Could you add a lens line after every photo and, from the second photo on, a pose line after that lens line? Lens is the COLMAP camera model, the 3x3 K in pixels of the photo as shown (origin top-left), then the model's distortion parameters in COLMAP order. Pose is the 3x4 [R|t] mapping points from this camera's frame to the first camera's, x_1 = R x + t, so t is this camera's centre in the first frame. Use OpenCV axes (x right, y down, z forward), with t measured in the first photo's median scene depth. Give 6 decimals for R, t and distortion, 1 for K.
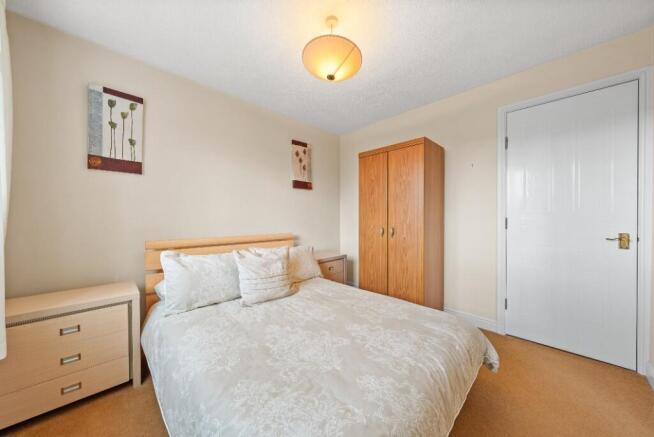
lens RADIAL K [[226.8, 0, 329.1], [0, 226.8, 217.3], [0, 0, 1]] dist [-0.000380, -0.000026]
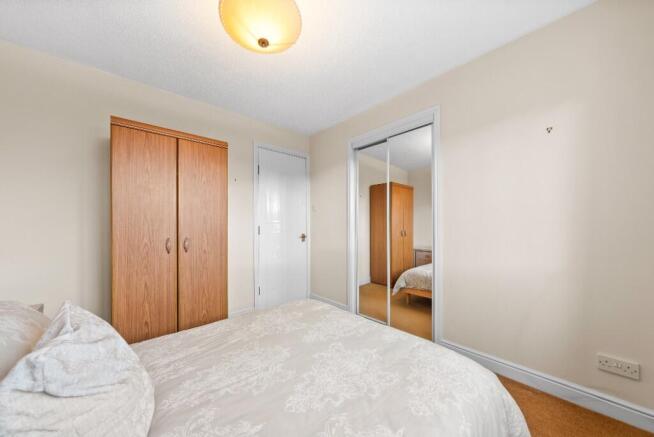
lens RADIAL K [[226.8, 0, 329.2], [0, 226.8, 222.9], [0, 0, 1]] dist [-0.000380, -0.000026]
pose [[0.054101, 0.009253, 0.998493, -0.907114], [0.004268, 0.999946, -0.009498, -0.003150], [-0.998526, 0.004775, 0.054059, 0.900048]]
